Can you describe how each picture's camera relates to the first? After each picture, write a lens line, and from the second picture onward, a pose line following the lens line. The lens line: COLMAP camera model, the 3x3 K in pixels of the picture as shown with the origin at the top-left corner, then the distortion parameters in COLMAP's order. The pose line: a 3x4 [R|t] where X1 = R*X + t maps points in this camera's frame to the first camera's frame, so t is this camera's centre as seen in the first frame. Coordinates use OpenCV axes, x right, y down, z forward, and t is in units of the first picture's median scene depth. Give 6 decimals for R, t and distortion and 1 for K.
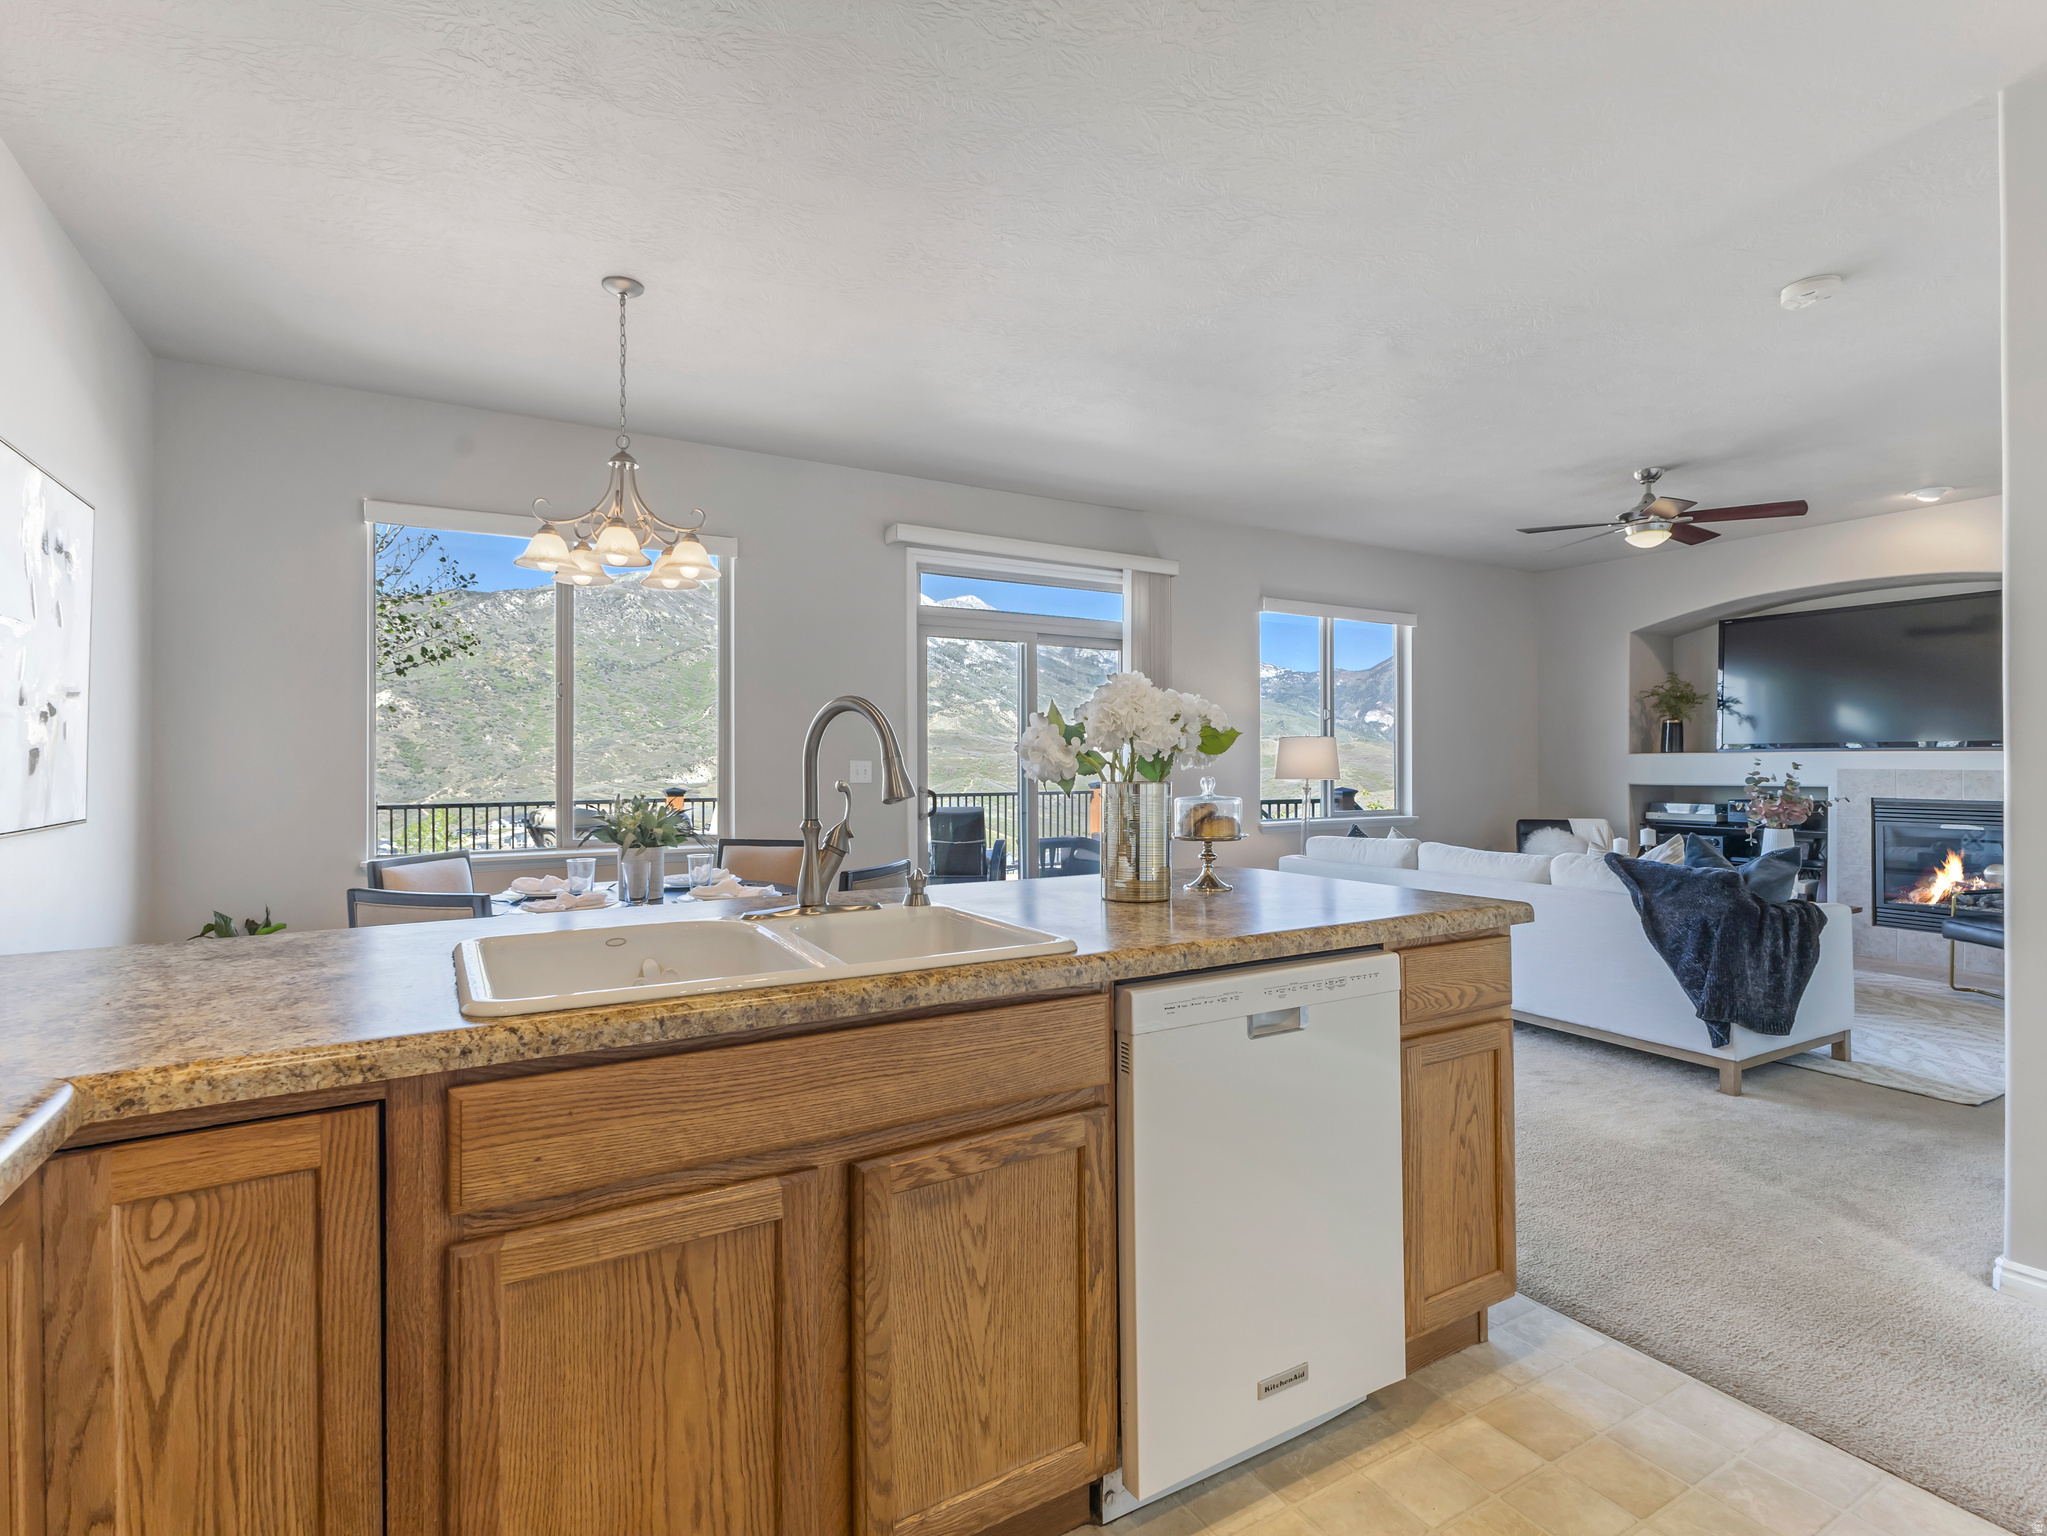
lens RADIAL K [[1024.8, 0, 1028.3], [0, 1024.8, 758.8], [0, 0, 1]] dist [0.025182, -0.004666]
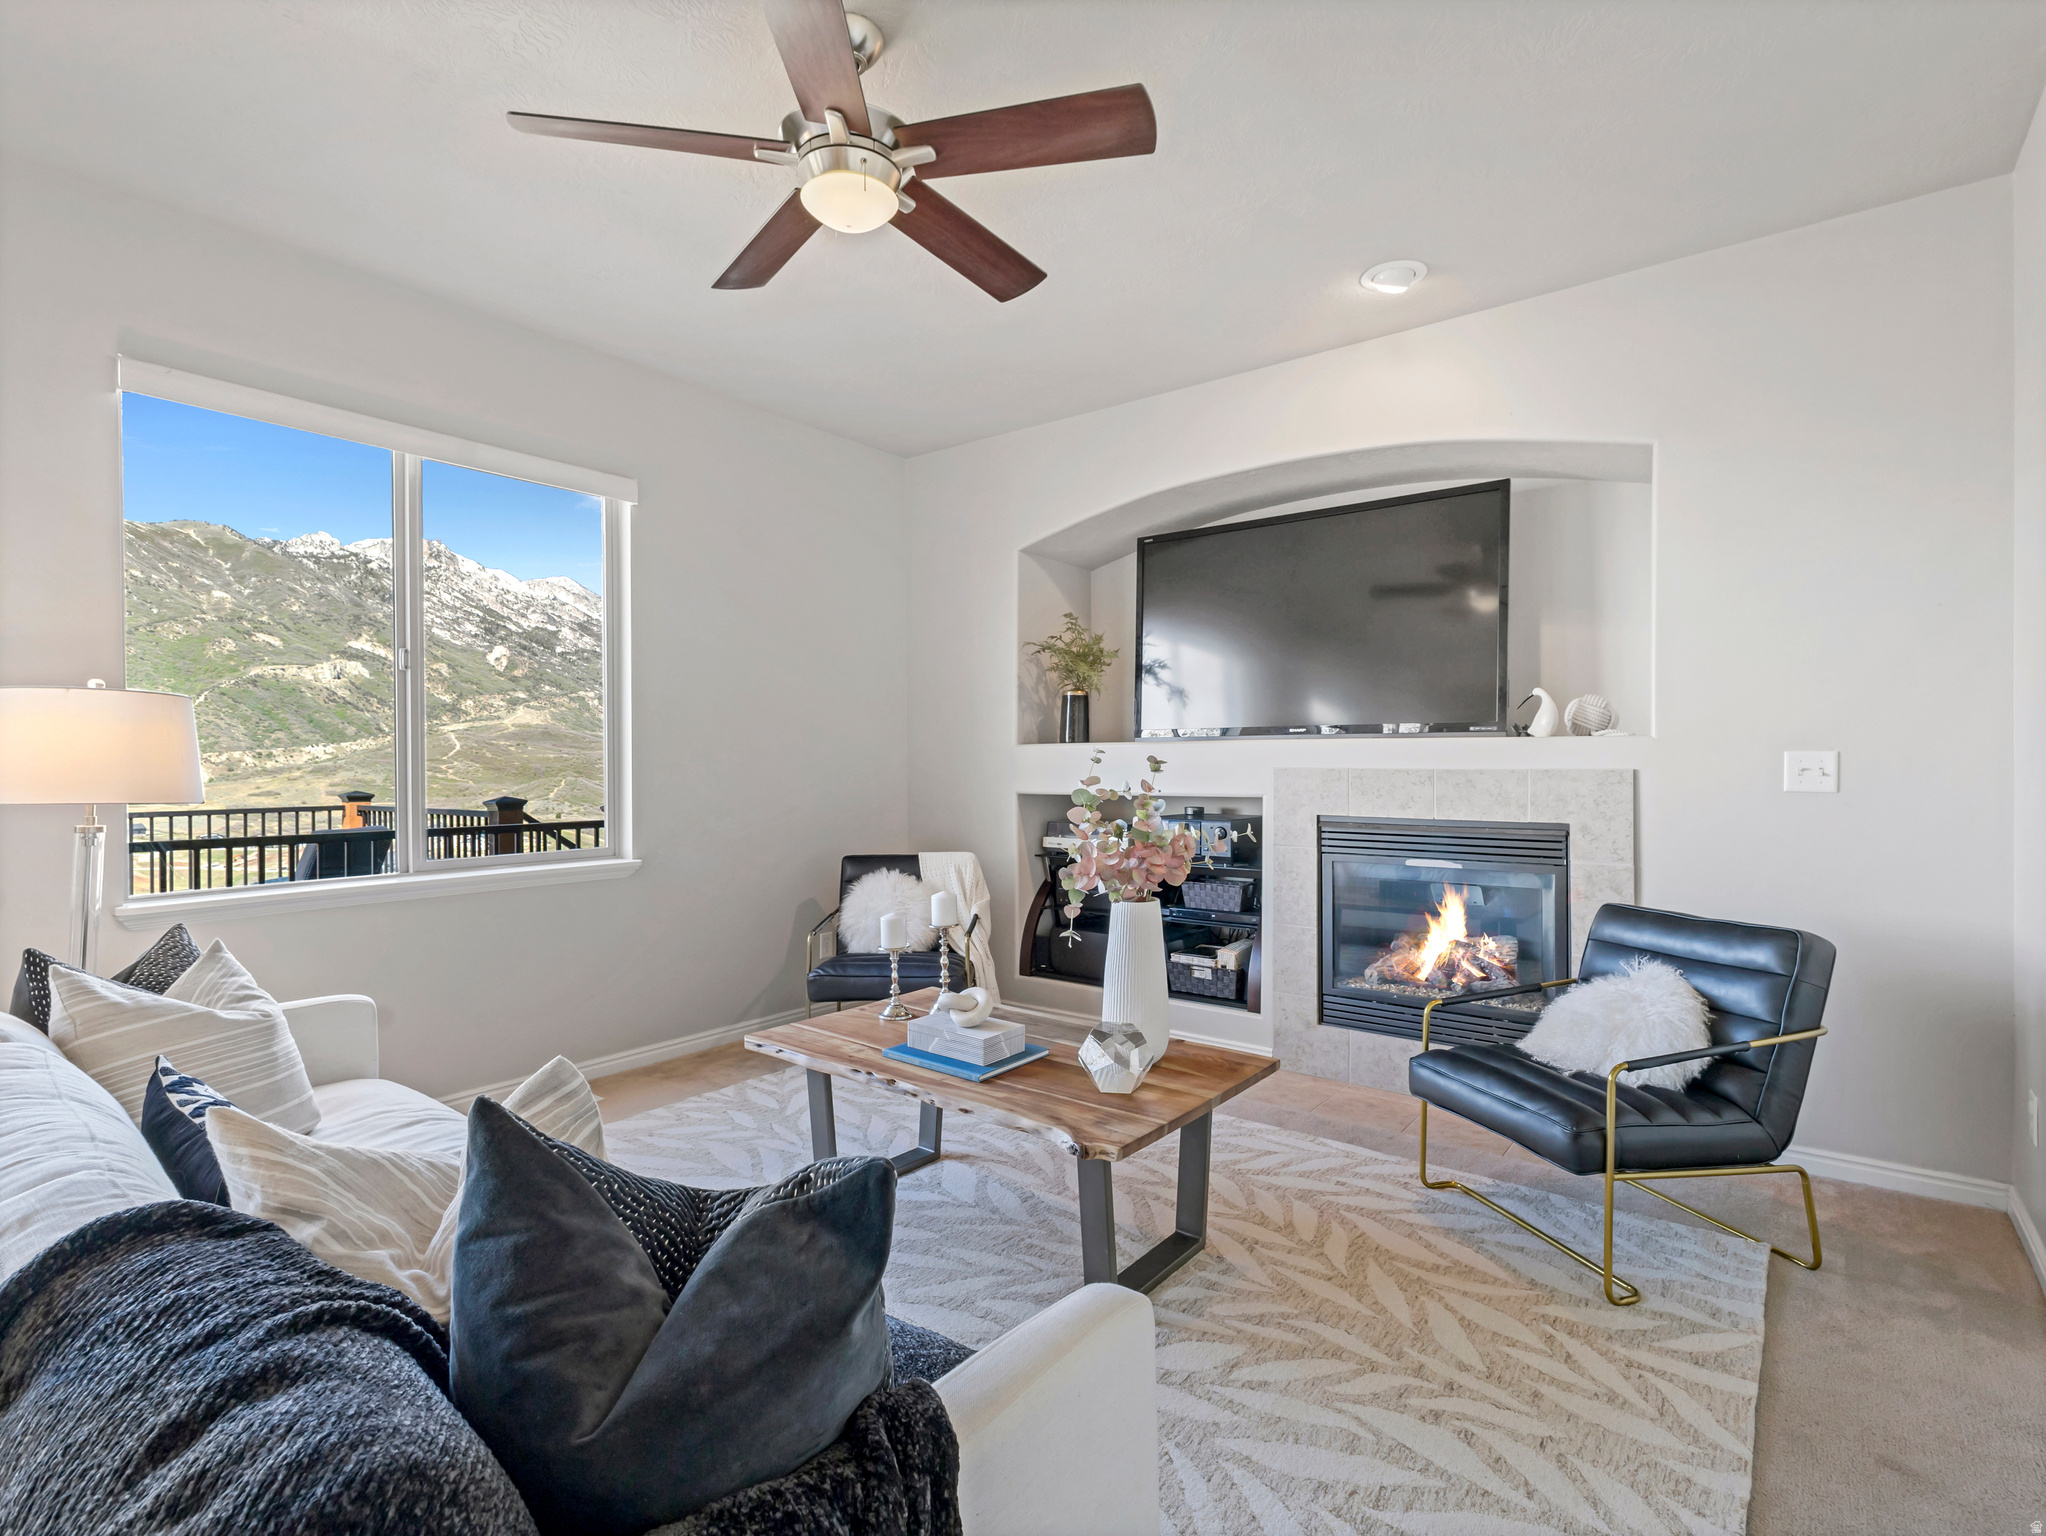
lens RADIAL K [[1024.3, 0, 1031.7], [0, 1024.3, 765.9], [0, 0, 1]] dist [0.025182, -0.004666]
pose [[0.932812, -0.000173, 0.360362, 0.506654], [-0.002737, 0.999968, 0.007567, 0.004953], [-0.360352, -0.008046, 0.932782, 0.578659]]
